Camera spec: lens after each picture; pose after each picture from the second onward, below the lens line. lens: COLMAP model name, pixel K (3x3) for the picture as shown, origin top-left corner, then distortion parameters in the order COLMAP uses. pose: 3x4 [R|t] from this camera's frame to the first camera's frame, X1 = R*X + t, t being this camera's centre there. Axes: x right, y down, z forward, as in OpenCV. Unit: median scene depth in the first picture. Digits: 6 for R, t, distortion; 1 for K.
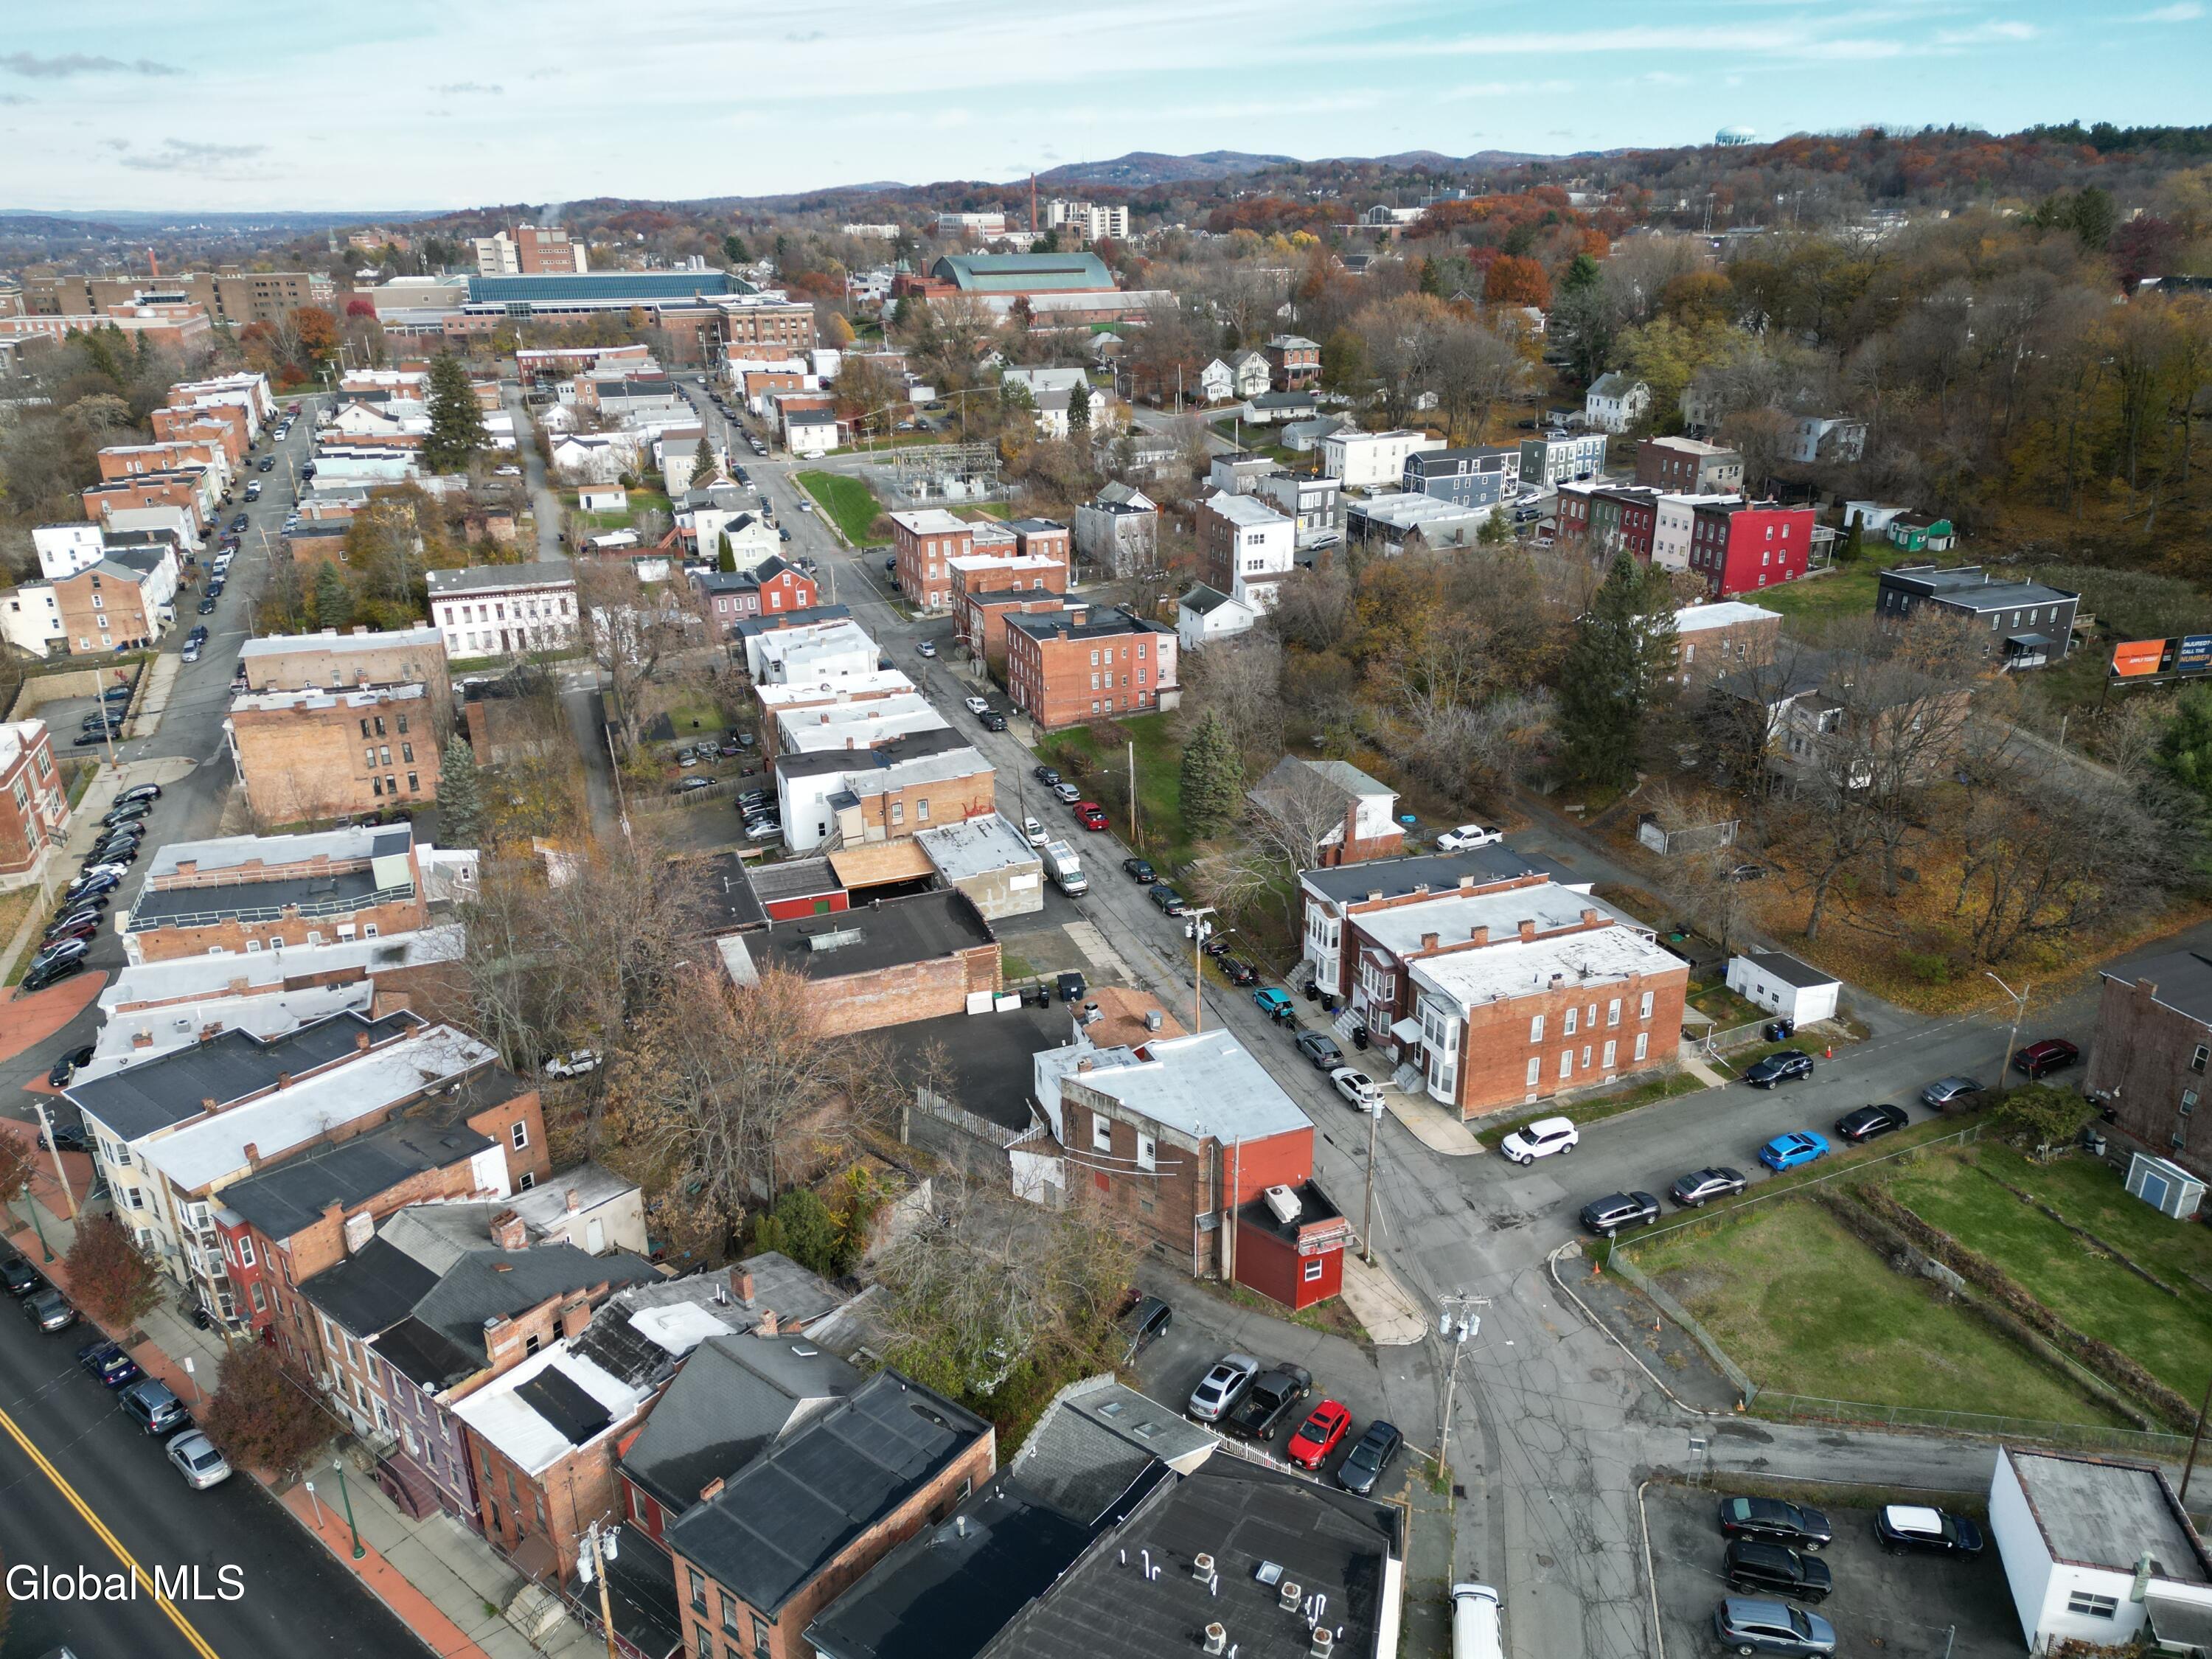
lens RADIAL K [[1547.0, 0, 1104.2], [0, 1547.0, 833.5], [0, 0, 1]] dist [0.081179, -0.081308]
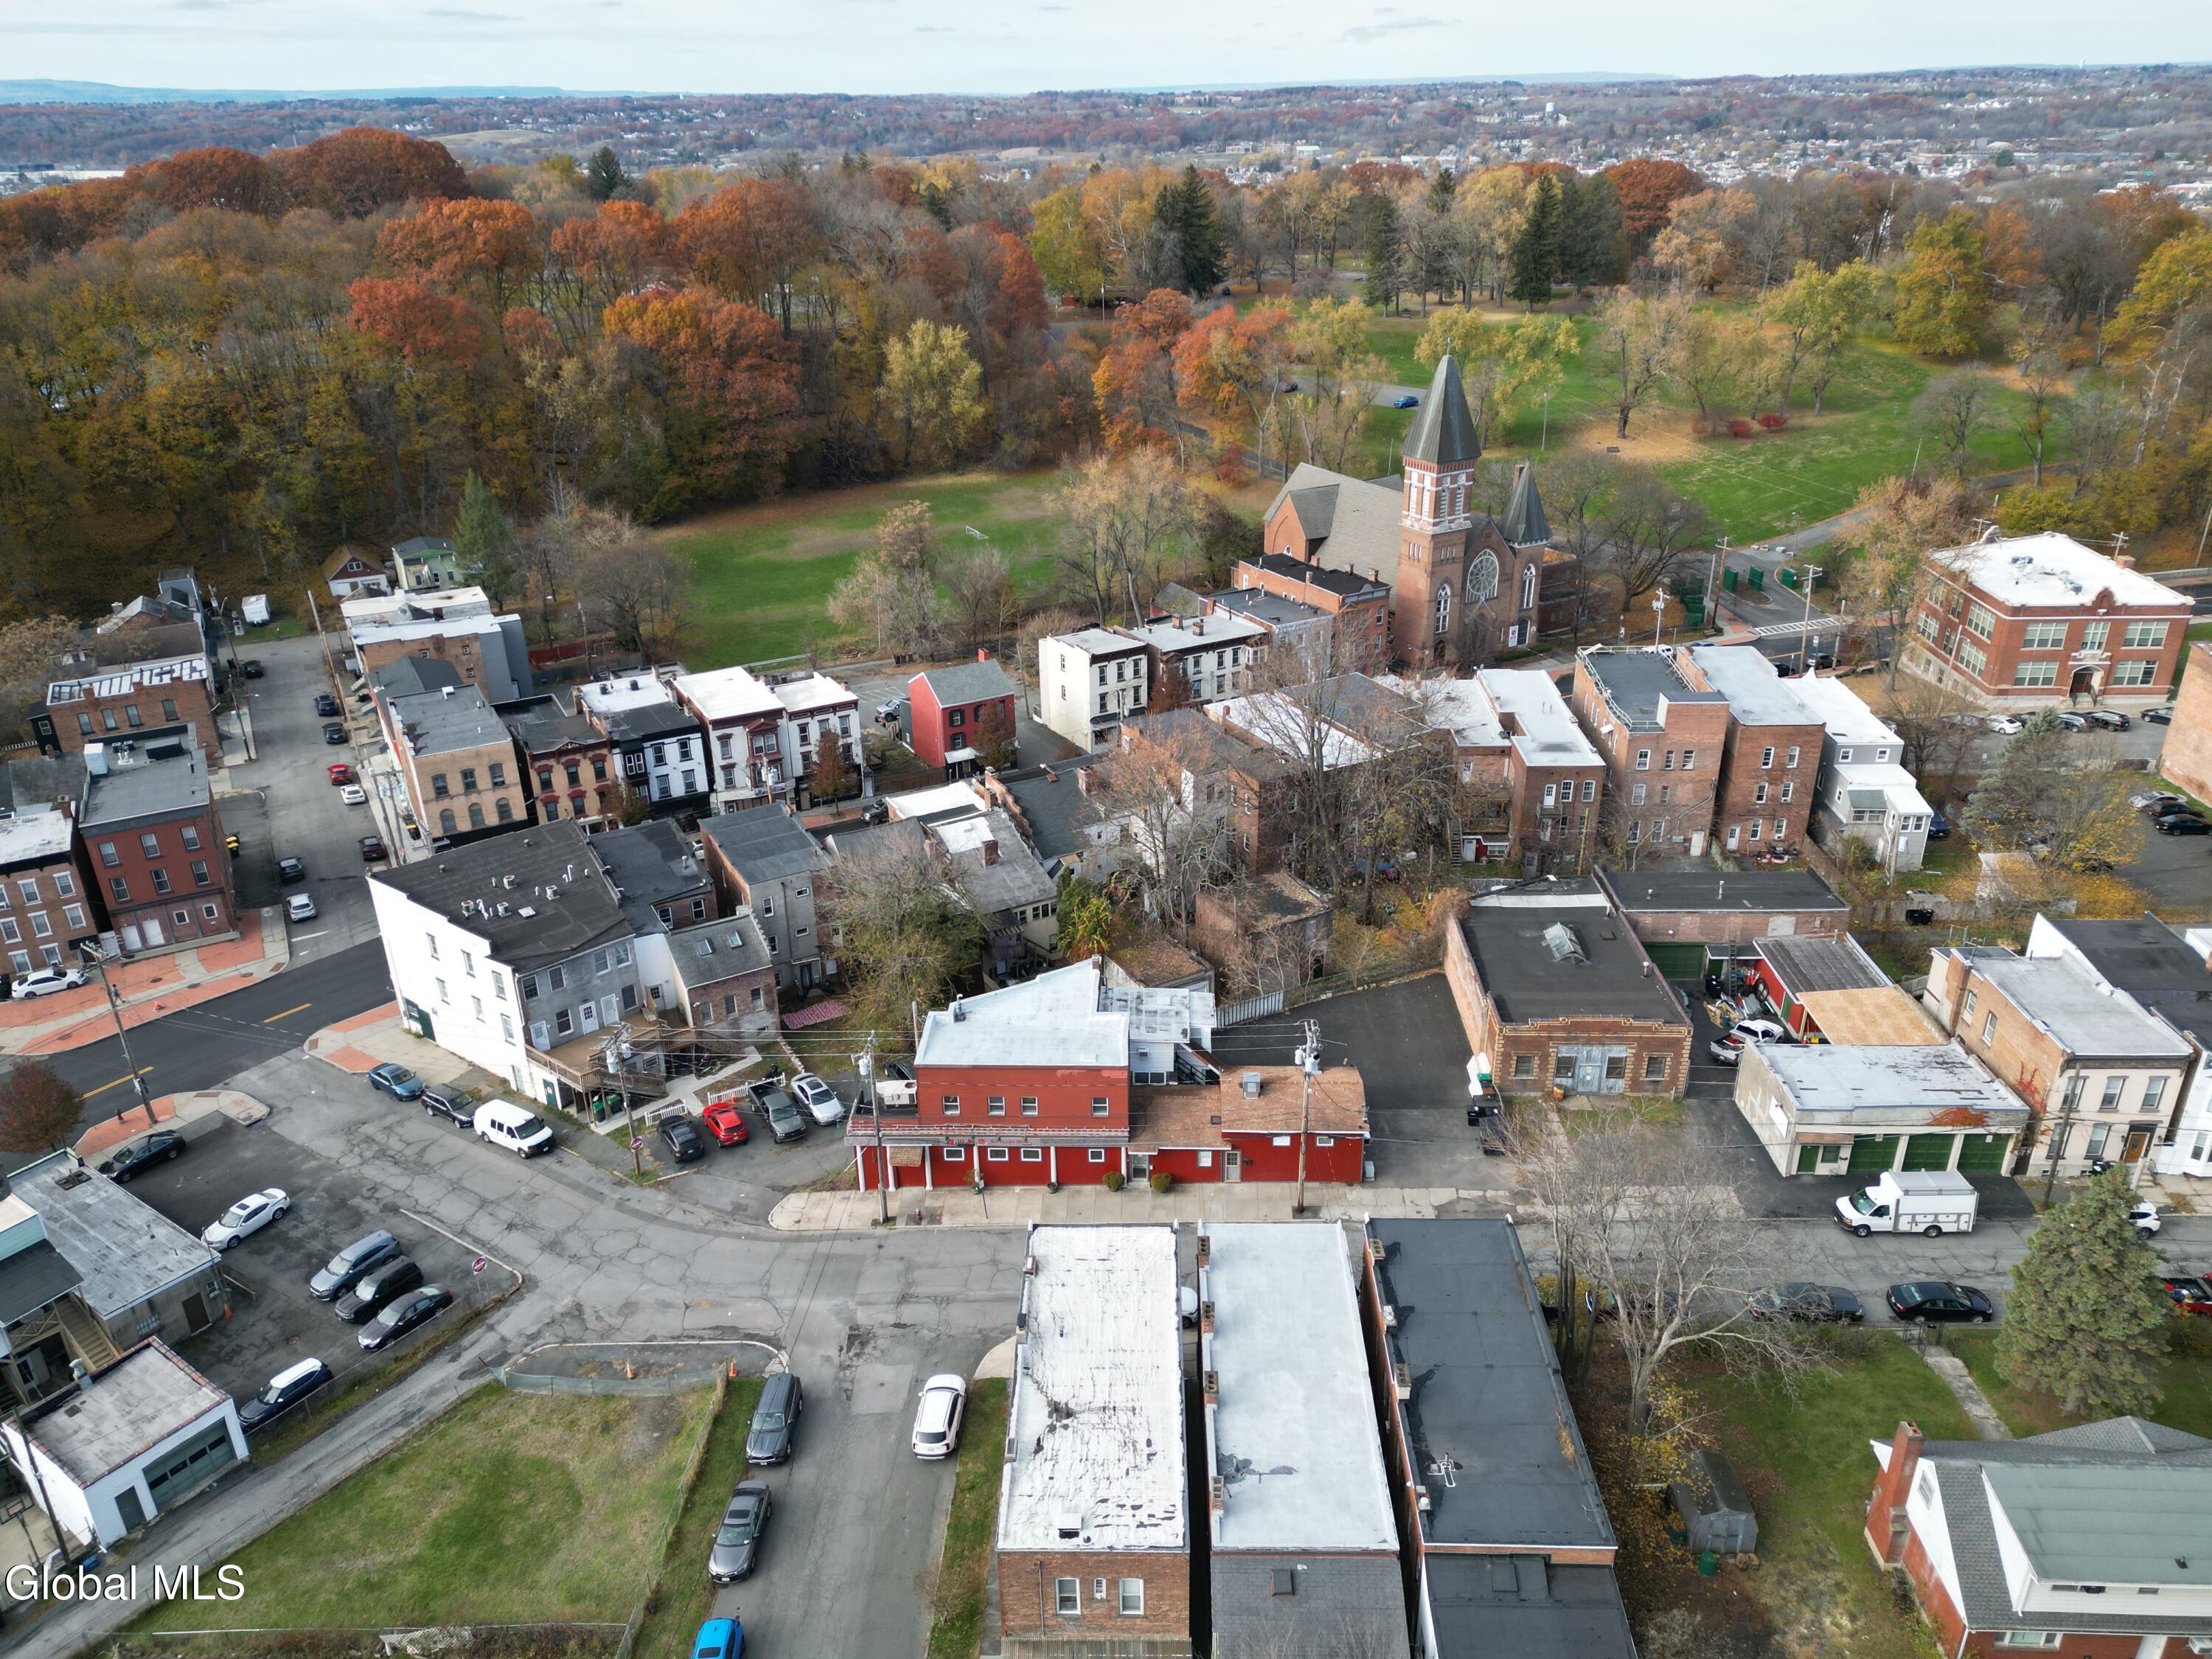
lens RADIAL K [[1547.0, 0, 1104.2], [0, 1547.0, 833.5], [0, 0, 1]] dist [0.081179, -0.081308]
pose [[-0.382752, 0.407287, -0.829227, 0.868989], [-0.323193, 0.781831, 0.533186, -0.503506], [0.865475, 0.472078, -0.167615, 1.234736]]
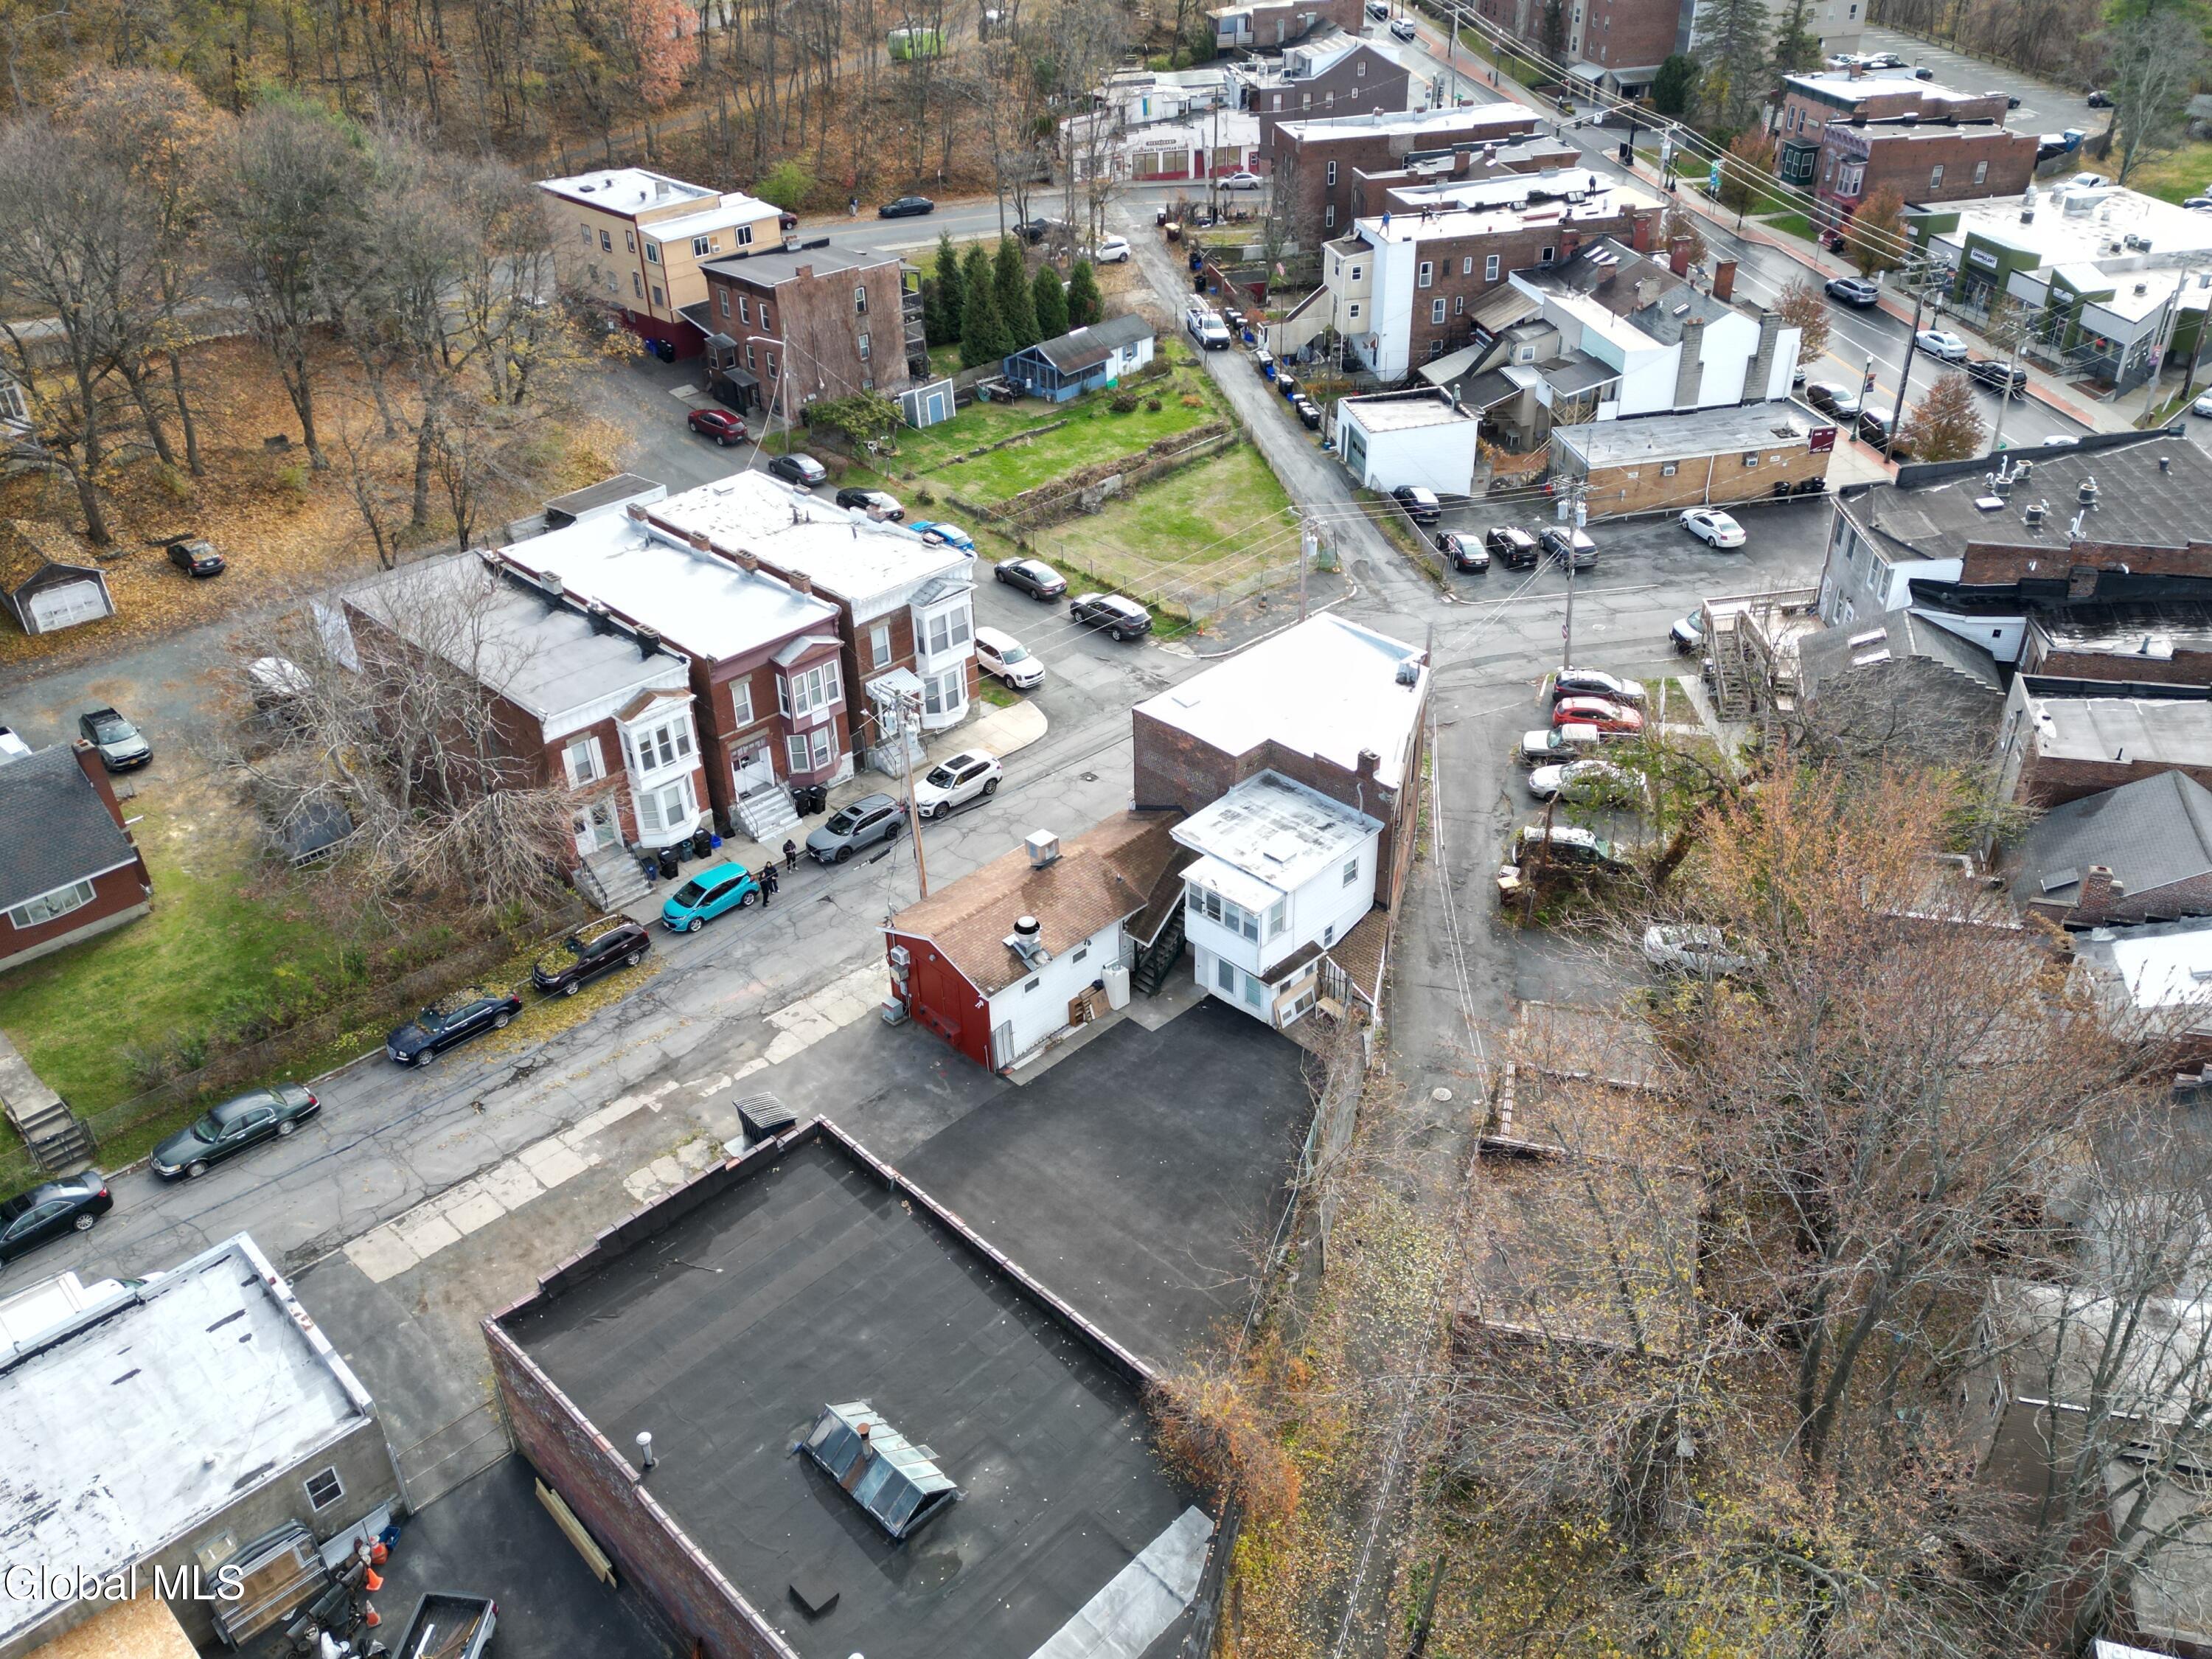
lens RADIAL K [[1804.3, 0, 1106.0], [0, 1804.3, 829.5], [0, 0, 1]] dist [0.064711, 0.001246]
pose [[-0.402137, -0.467254, 0.787375, -0.600673], [0.372255, 0.702246, 0.606858, -0.335838], [-0.836488, 0.537145, -0.108462, 1.284414]]
